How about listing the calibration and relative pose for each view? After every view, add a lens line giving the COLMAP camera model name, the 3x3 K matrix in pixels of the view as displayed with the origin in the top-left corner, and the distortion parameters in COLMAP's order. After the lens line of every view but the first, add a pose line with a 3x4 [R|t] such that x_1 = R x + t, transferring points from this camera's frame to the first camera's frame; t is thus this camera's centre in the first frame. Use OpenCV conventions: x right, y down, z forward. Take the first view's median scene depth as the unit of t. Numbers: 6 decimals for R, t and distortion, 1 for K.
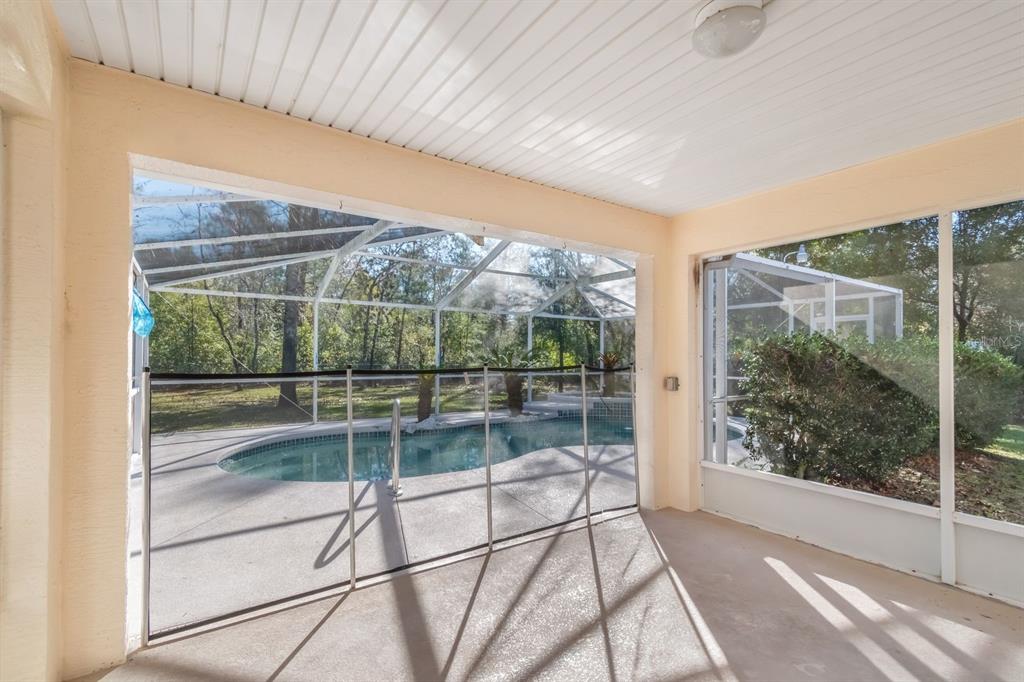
lens RADIAL K [[470.6, 0, 515.7], [0, 470.6, 340.3], [0, 0, 1]] dist [0.000873, 0.000290]
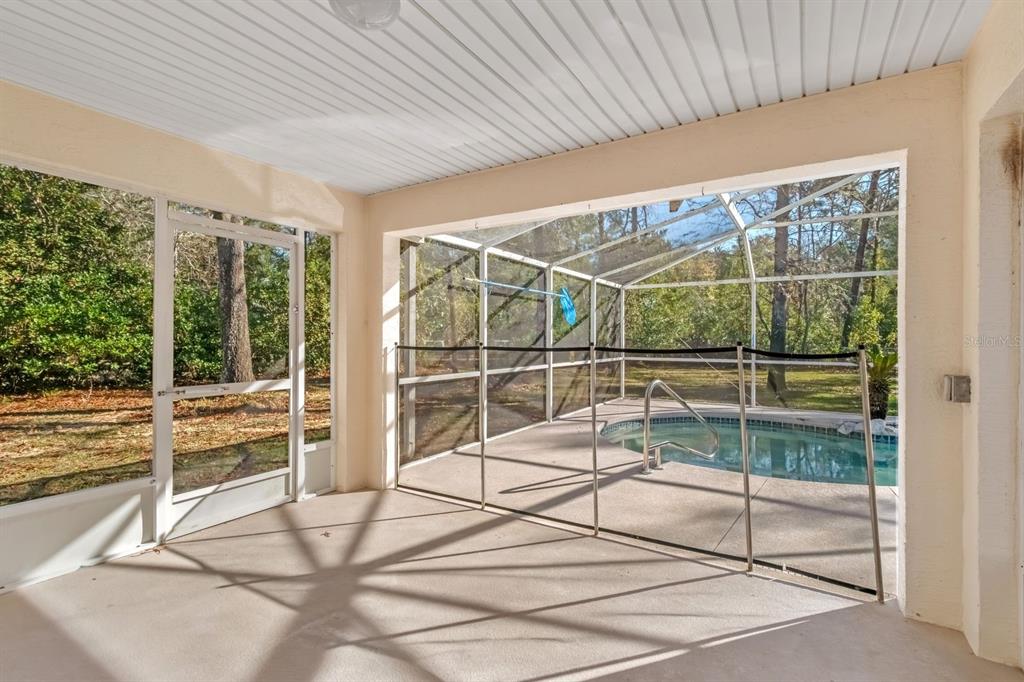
lens RADIAL K [[470.6, 0, 515.7], [0, 470.6, 340.3], [0, 0, 1]] dist [0.000873, 0.000290]
pose [[0.395840, 0.000506, -0.918319, 0.696196], [0.033014, 0.999346, 0.014781, 0.018676], [0.917726, -0.036168, 0.395565, 0.423229]]
